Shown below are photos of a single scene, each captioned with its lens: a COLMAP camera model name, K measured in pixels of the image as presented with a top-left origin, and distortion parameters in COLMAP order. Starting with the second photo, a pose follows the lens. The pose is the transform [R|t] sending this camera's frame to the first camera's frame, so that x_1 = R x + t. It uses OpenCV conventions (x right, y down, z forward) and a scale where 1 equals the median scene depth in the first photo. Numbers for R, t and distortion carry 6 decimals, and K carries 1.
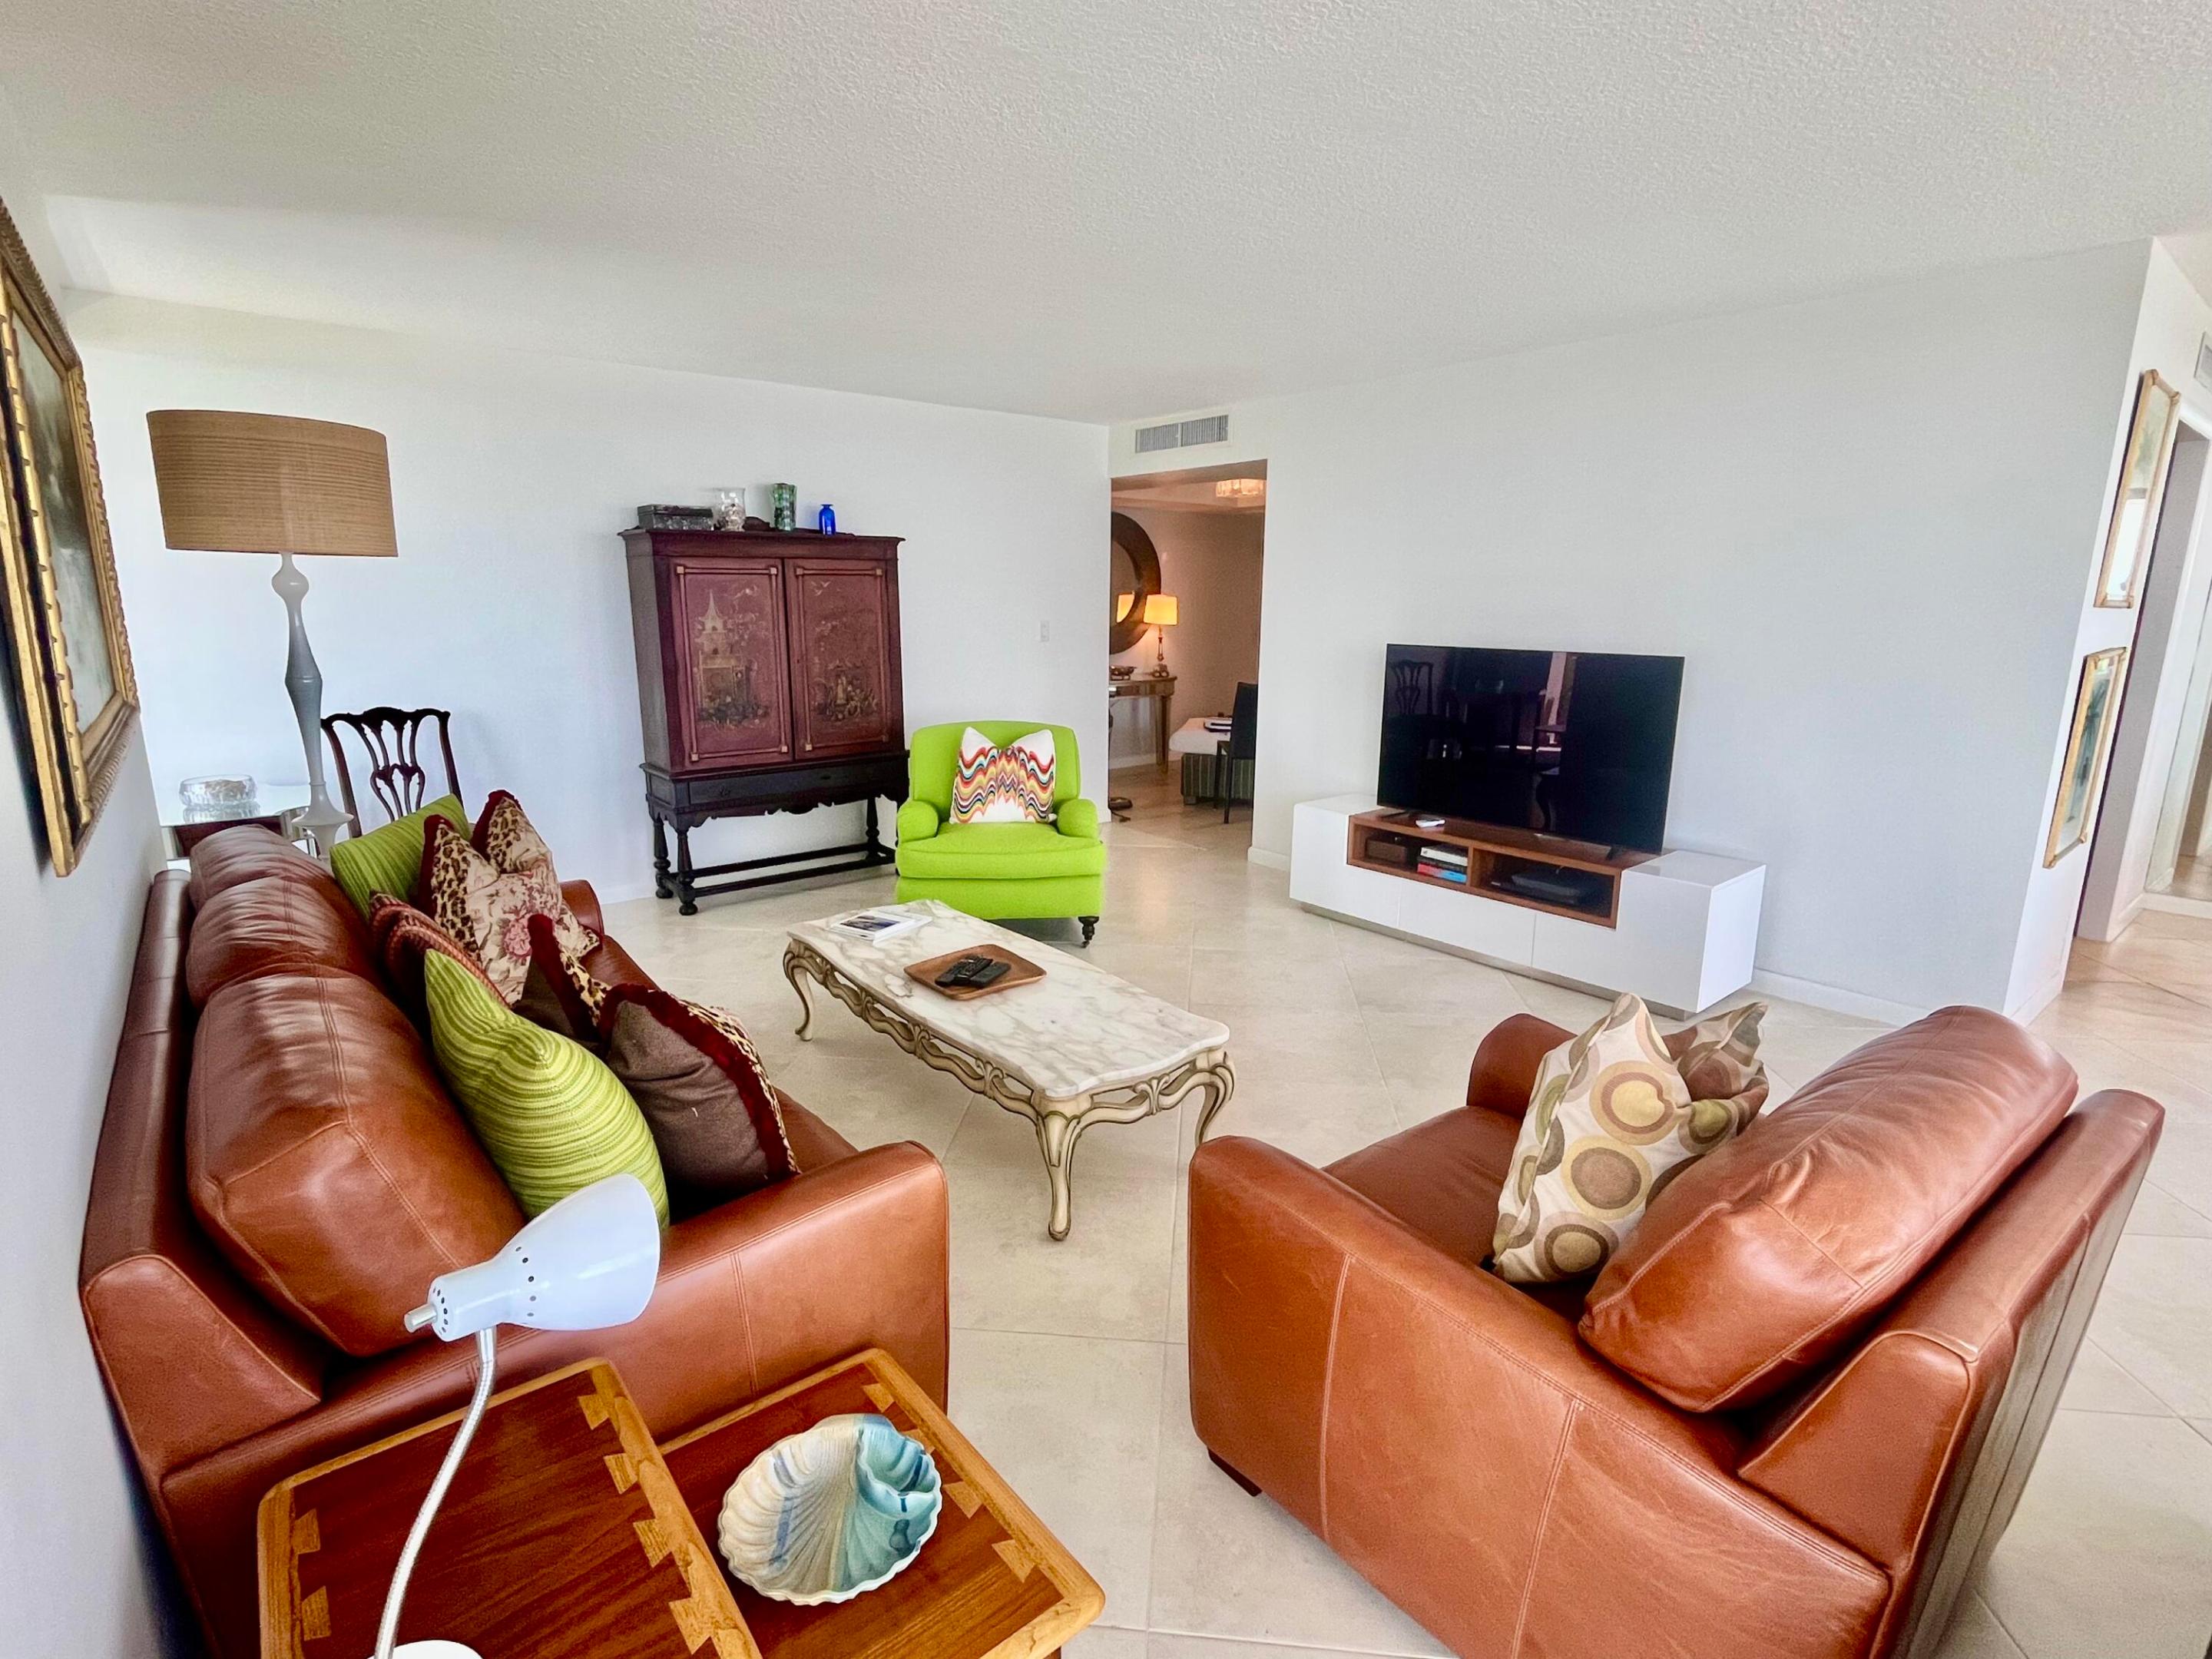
lens RADIAL K [[1082.4, 0, 1091.7], [0, 1082.4, 823.9], [0, 0, 1]] dist [-0.001896, -0.000114]
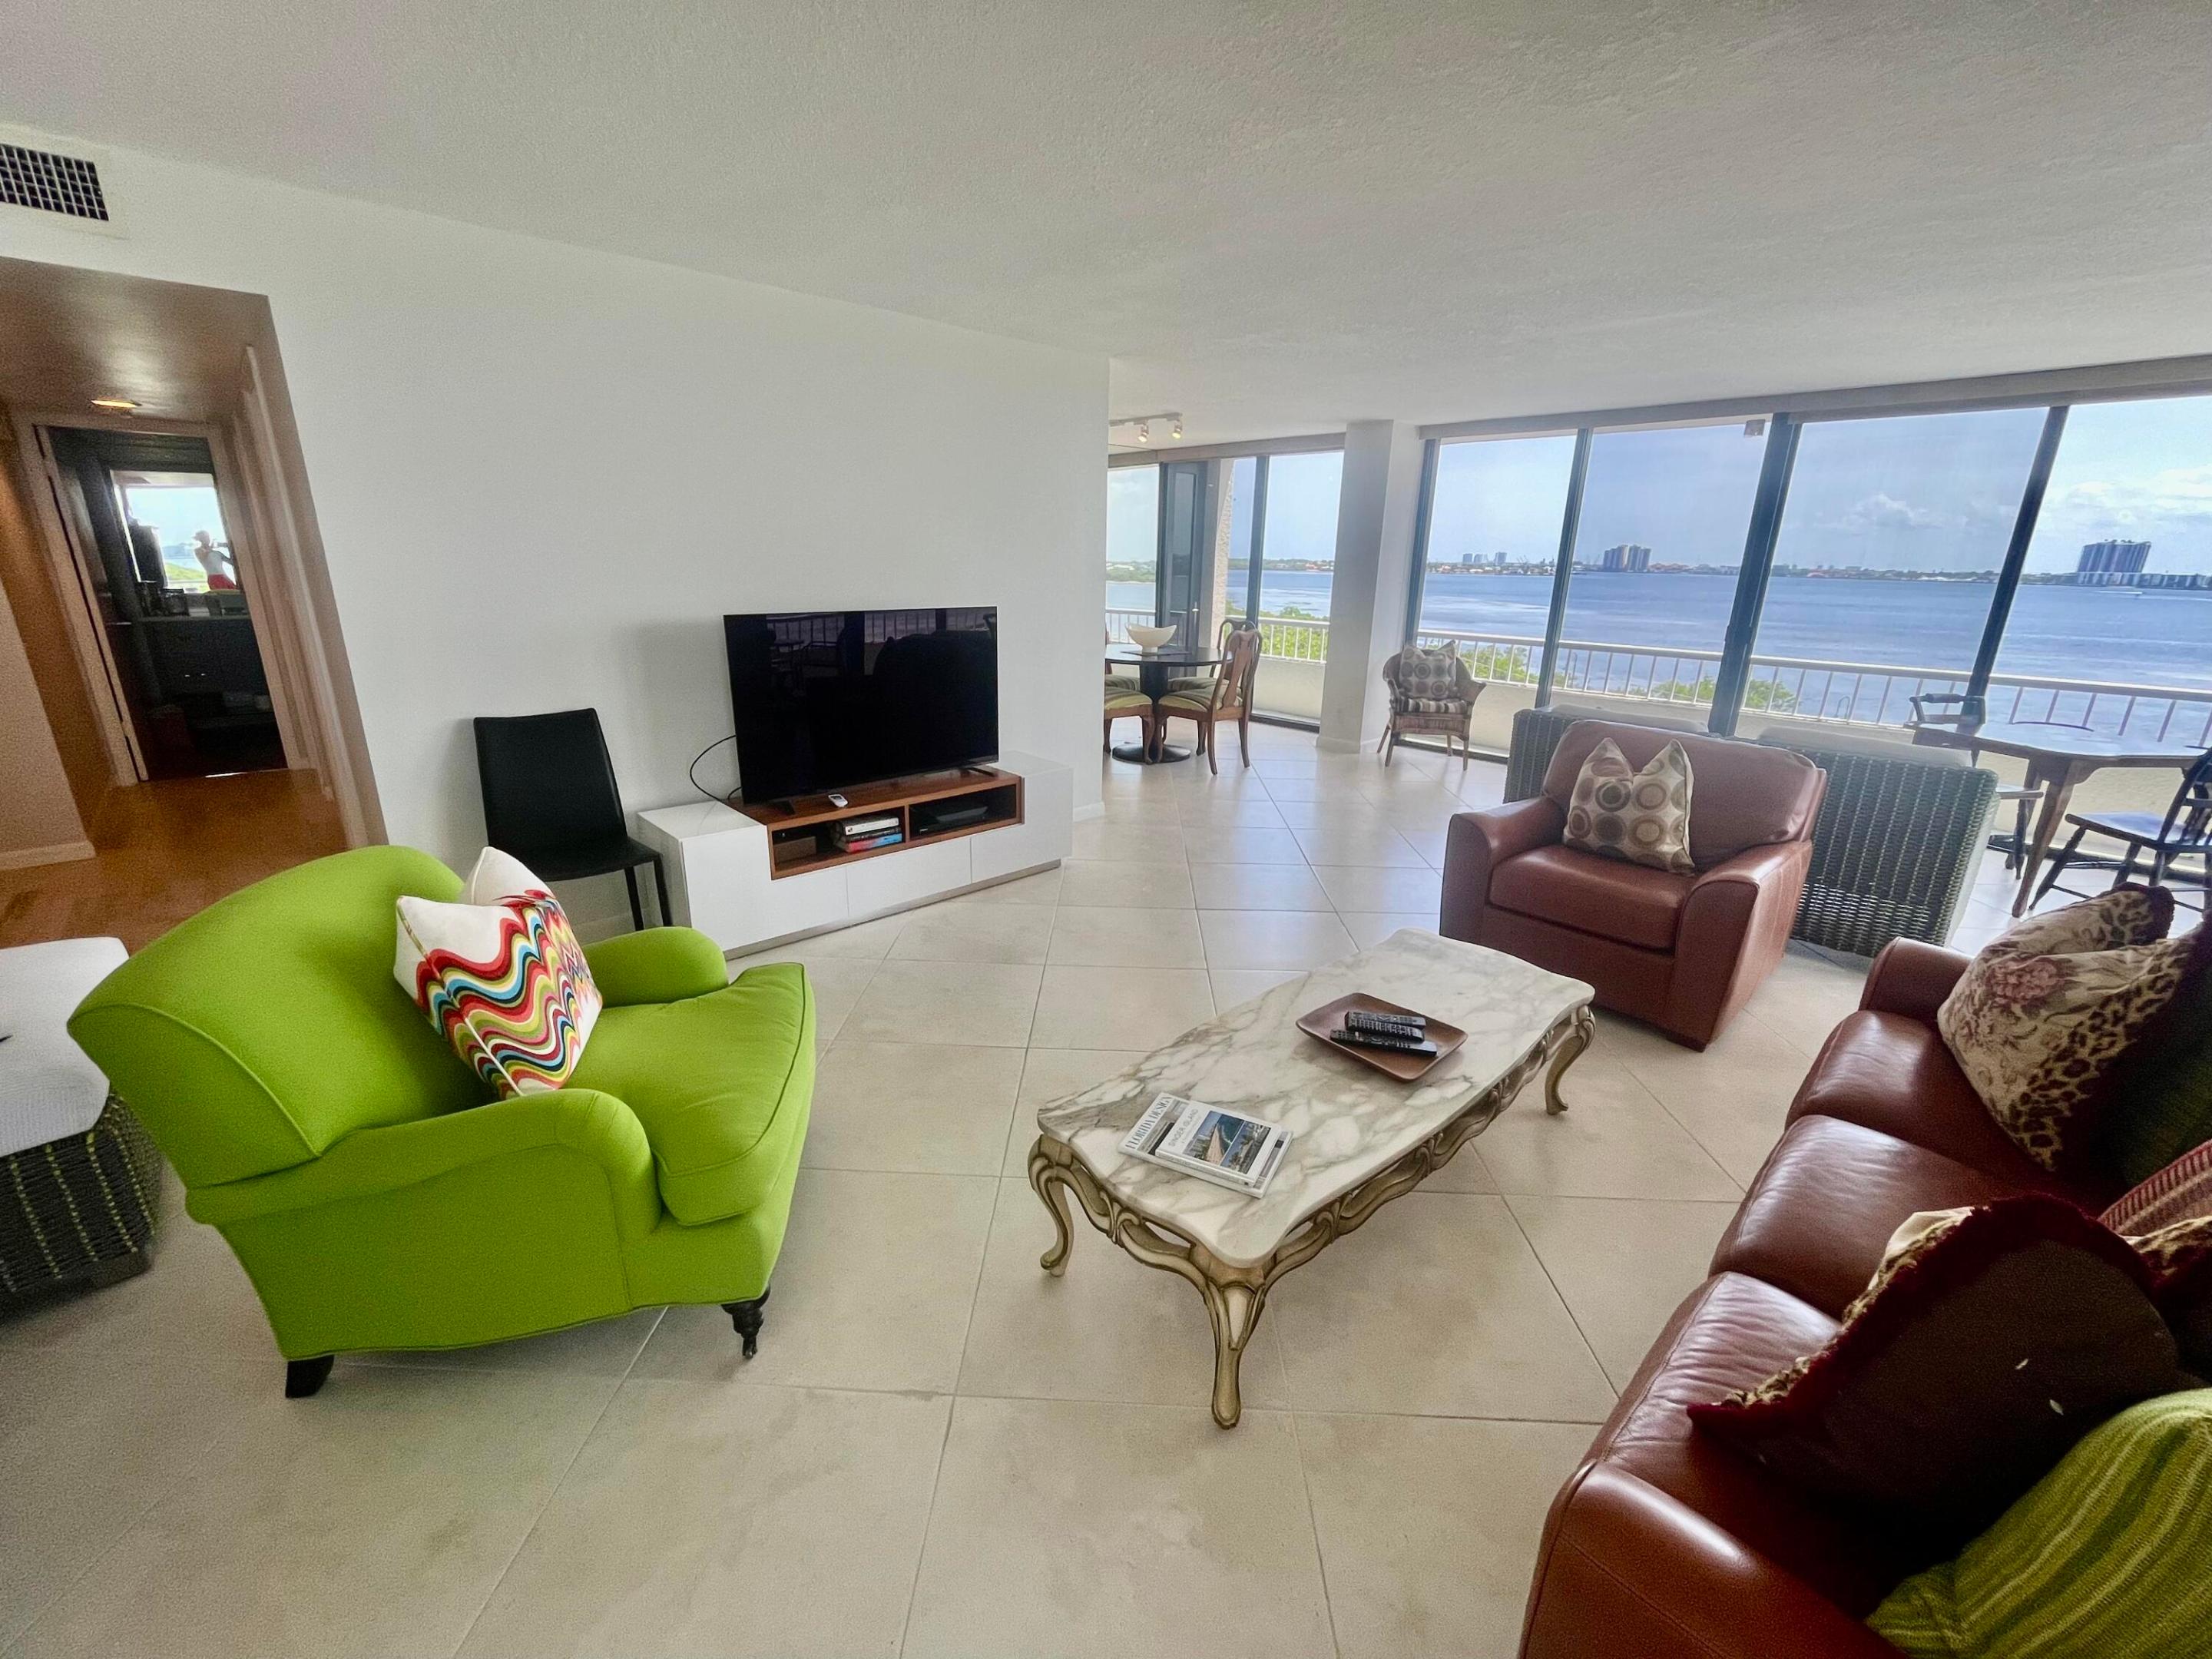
lens RADIAL K [[903.6, 0, 1097.0], [0, 903.6, 831.4], [0, 0, 1]] dist [-0.002742, 0.000258]
pose [[-0.078735, -0.296006, 0.951936, -0.459578], [0.189973, 0.932946, 0.305813, -0.171423], [-0.978627, 0.204920, -0.017222, 0.773832]]
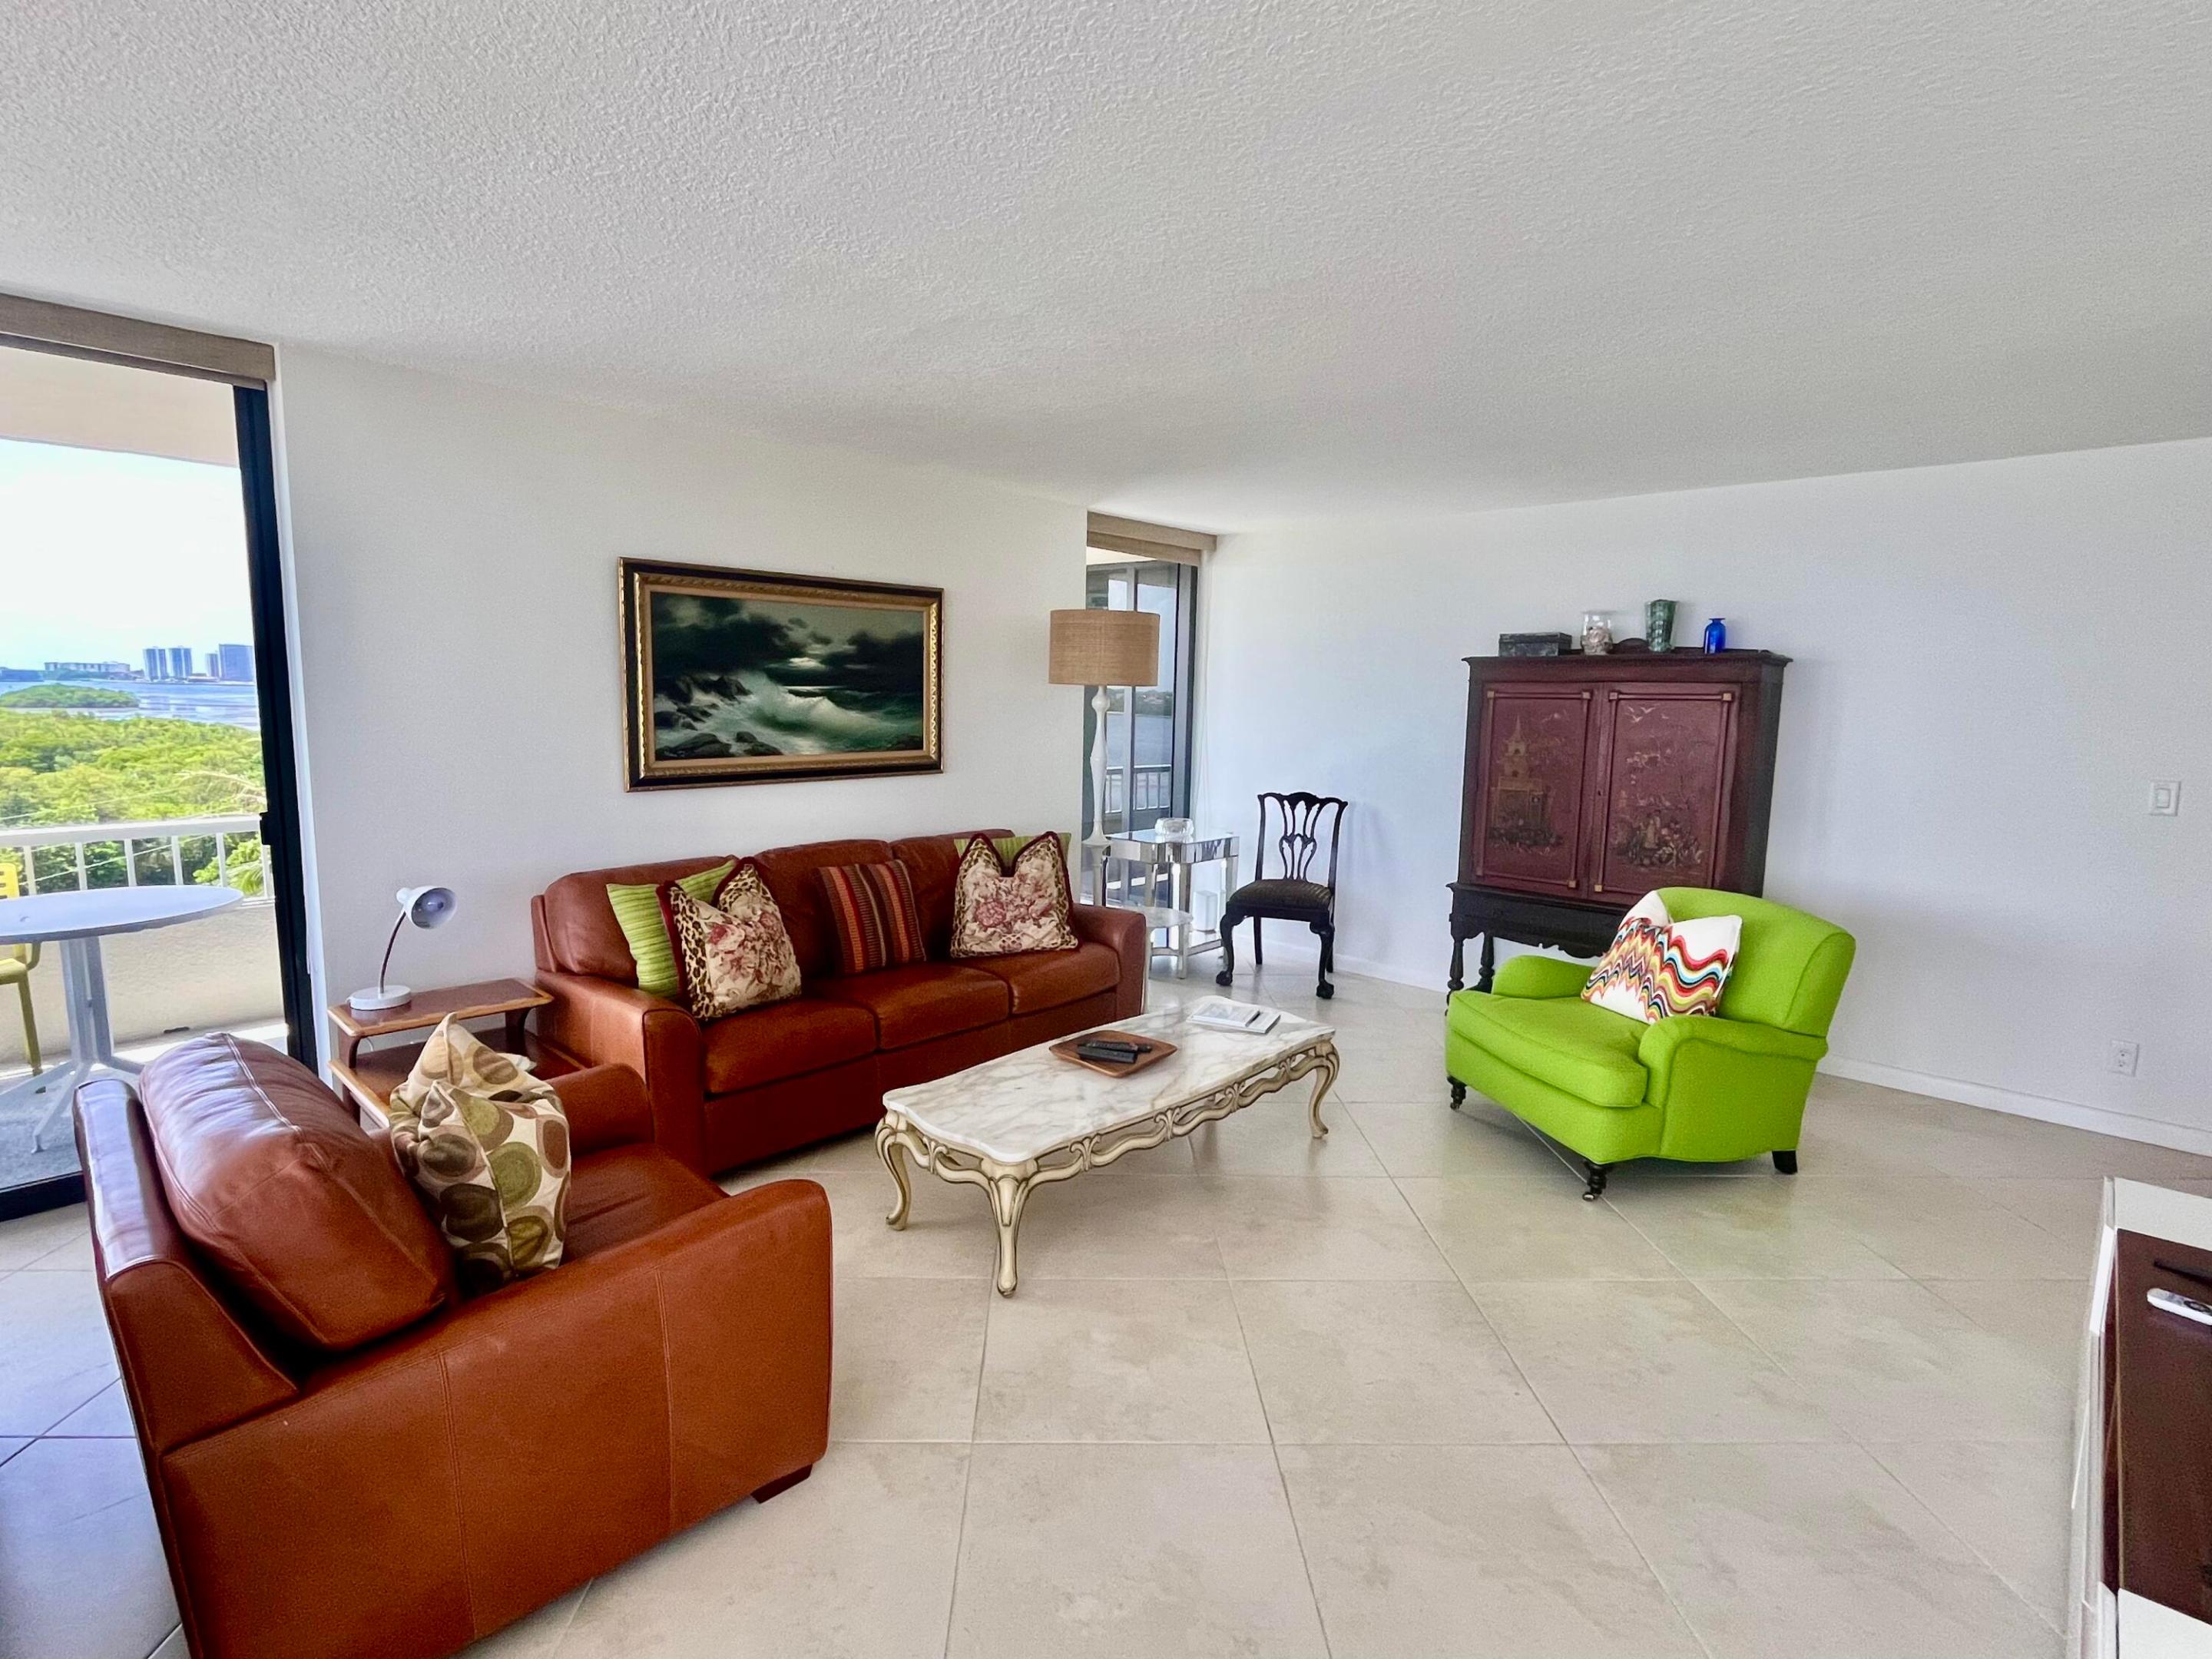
lens RADIAL K [[1082.4, 0, 1098.5], [0, 1082.4, 827.9], [0, 0, 1]] dist [-0.001896, -0.000114]
pose [[0.145514, 0.122152, -0.981786, 0.611690], [-0.226640, 0.970076, 0.087104, -0.114707], [0.963047, 0.209838, 0.168844, 0.486233]]
